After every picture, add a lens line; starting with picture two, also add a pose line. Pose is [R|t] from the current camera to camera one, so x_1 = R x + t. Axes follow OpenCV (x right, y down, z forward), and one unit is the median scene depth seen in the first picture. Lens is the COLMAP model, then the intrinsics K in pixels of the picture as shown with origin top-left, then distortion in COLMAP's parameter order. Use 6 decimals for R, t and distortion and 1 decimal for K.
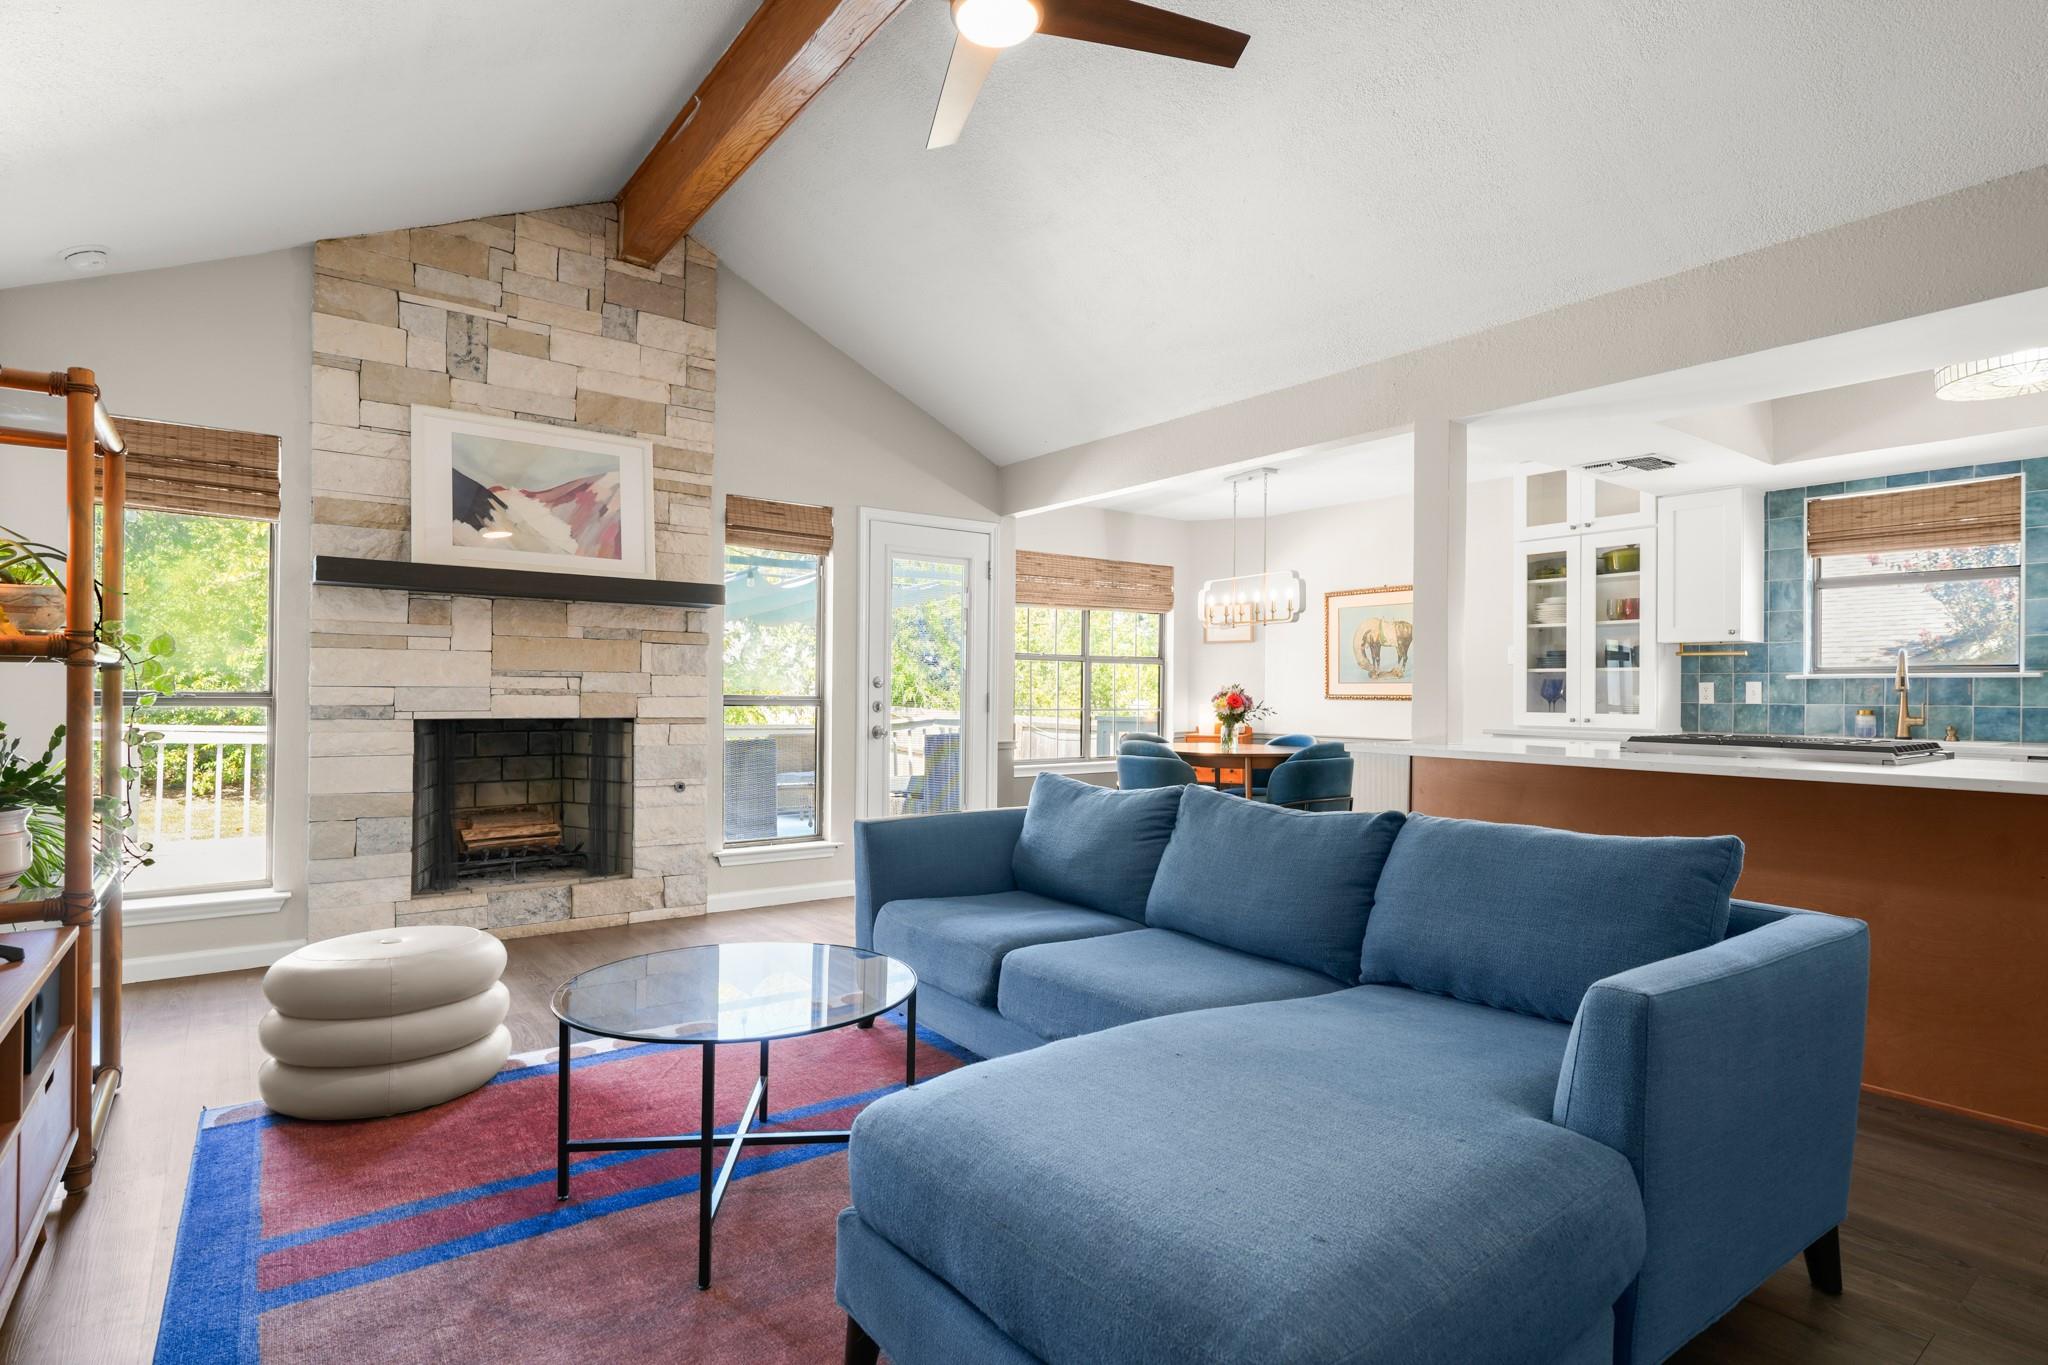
lens RADIAL K [[1045.6, 0, 1021.3], [0, 1045.6, 683.4], [0, 0, 1]] dist [0.007072, 0.001273]
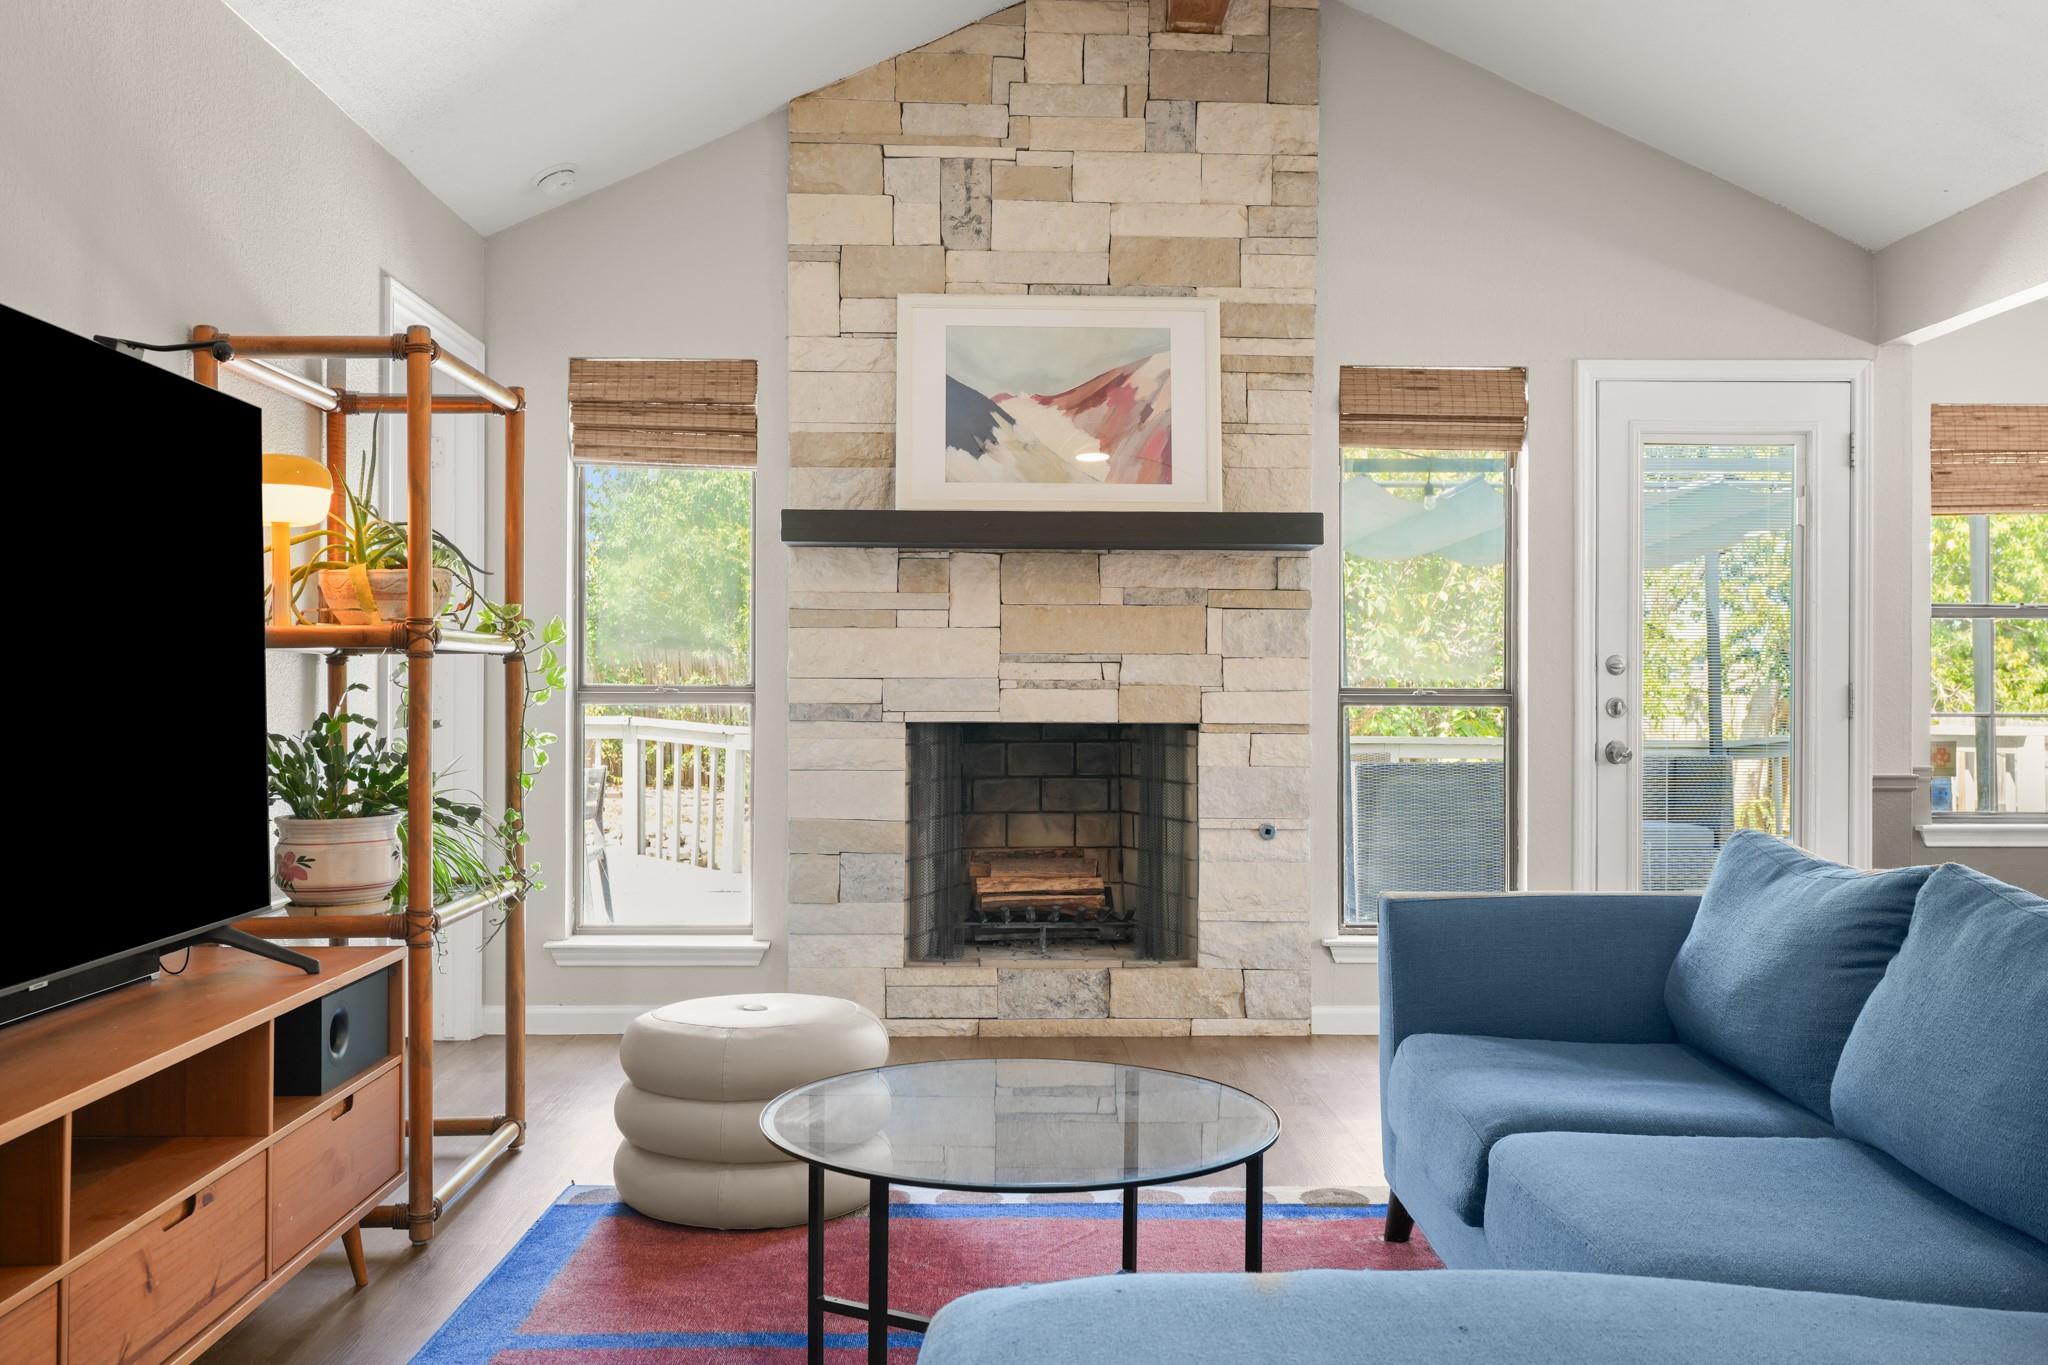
lens RADIAL K [[1761.2, 0, 1015.8], [0, 1761.2, 675.0], [0, 0, 1]] dist [0.001270, 0.028756]
pose [[0.814346, -0.007313, -0.580334, 0.176022], [0.009353, 0.999956, 0.000523, 0.000950], [0.580304, -0.005854, 0.814379, 0.033613]]
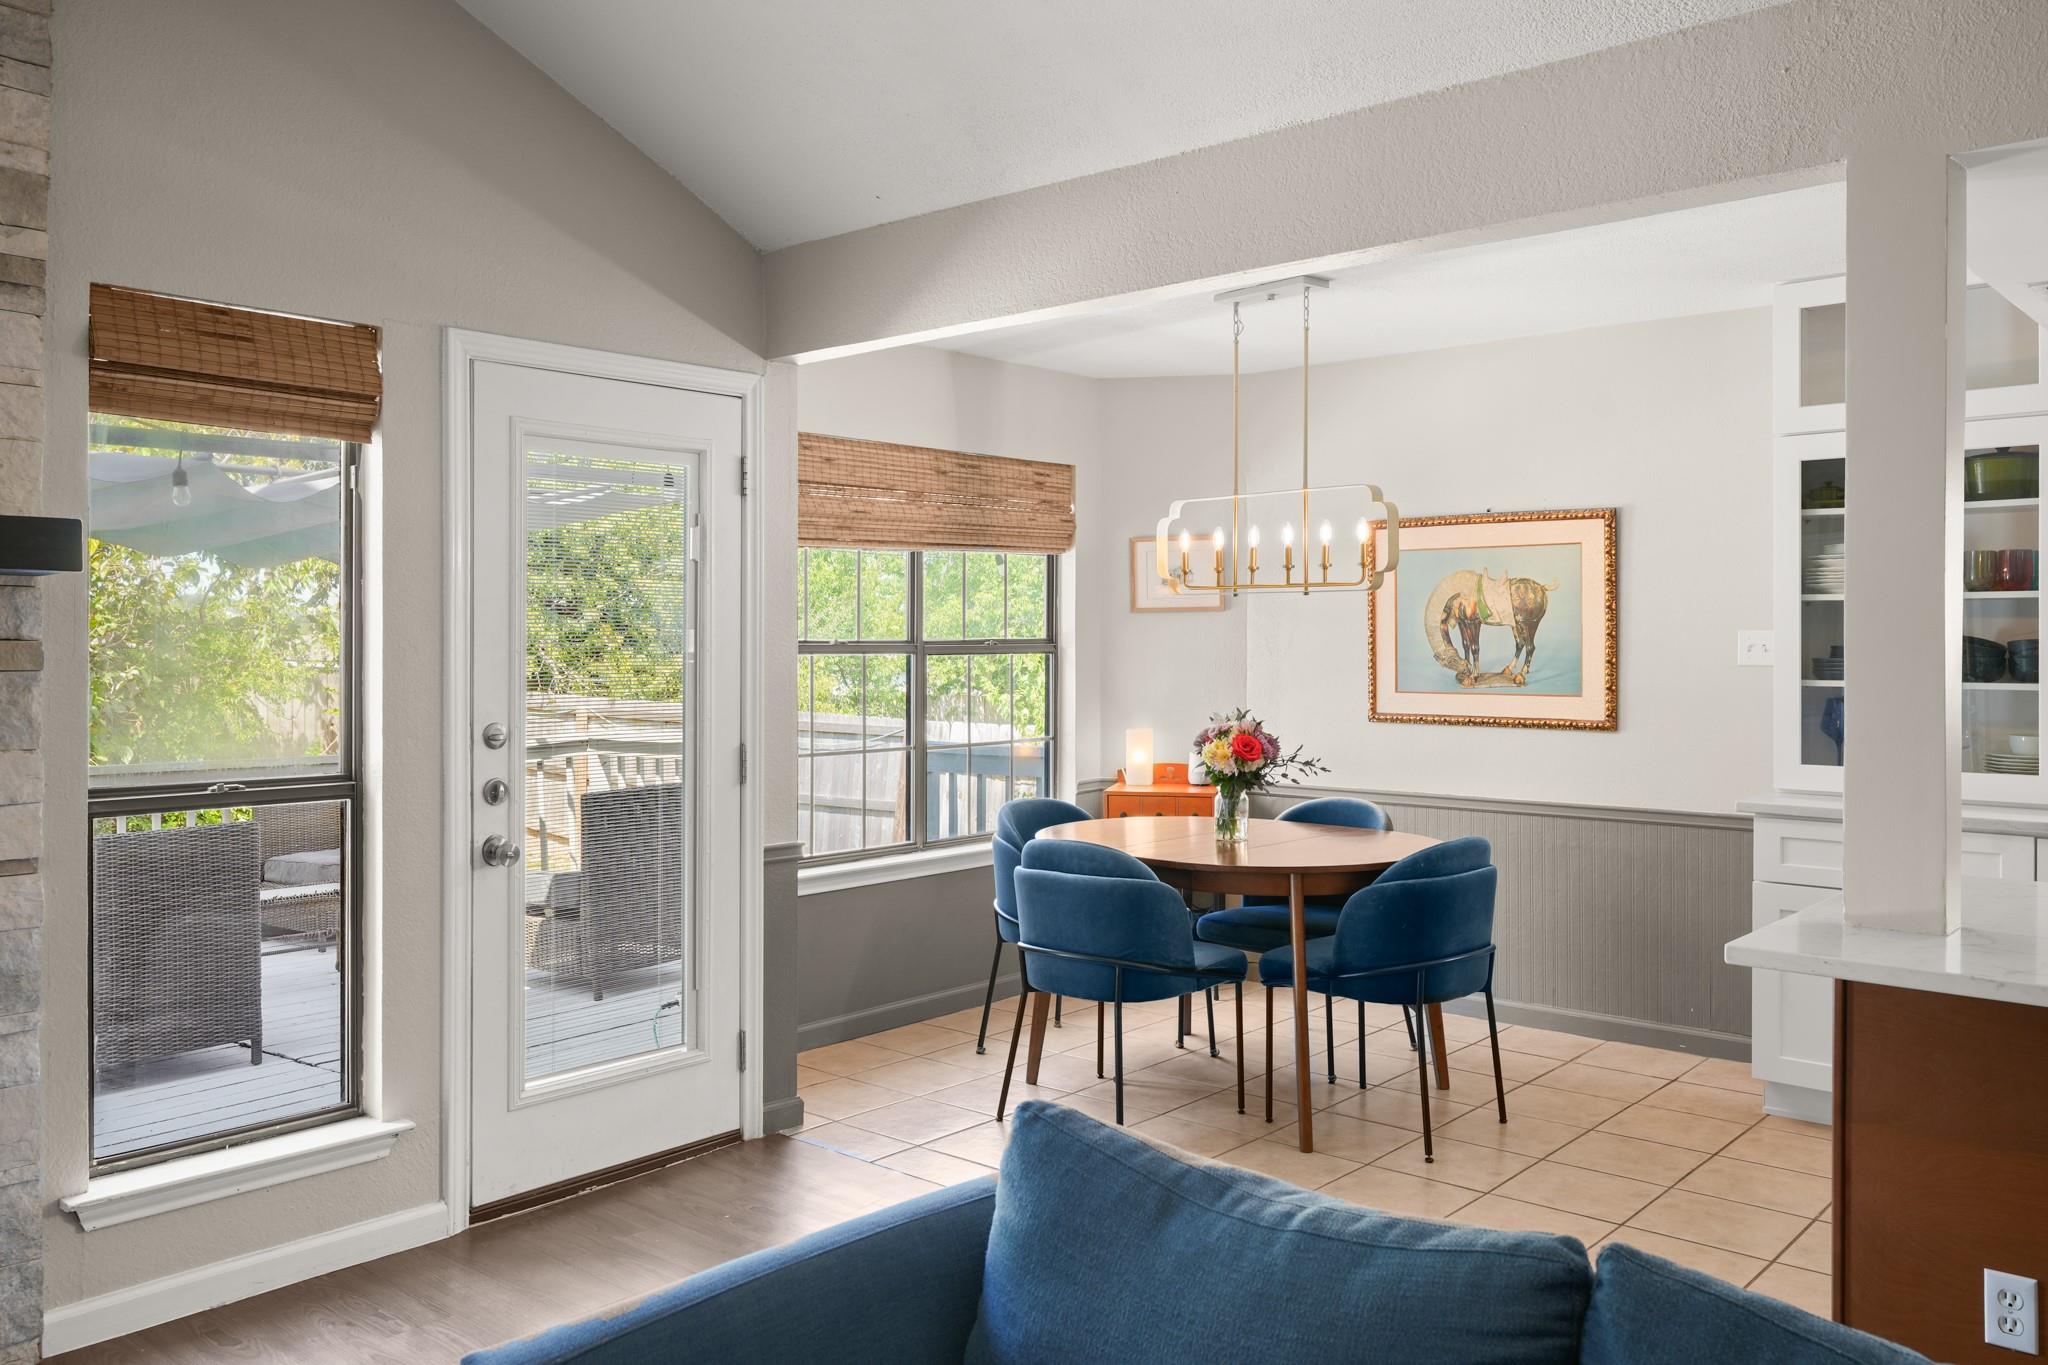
lens RADIAL K [[1603.8, 0, 1022.0], [0, 1603.8, 641.1], [0, 0, 1]] dist [0.023439, -0.005295]
pose [[0.980423, -0.008149, 0.196735, -0.061707], [0.005926, 0.999912, 0.011883, -0.053720], [-0.196815, -0.010485, 0.980385, 0.348695]]
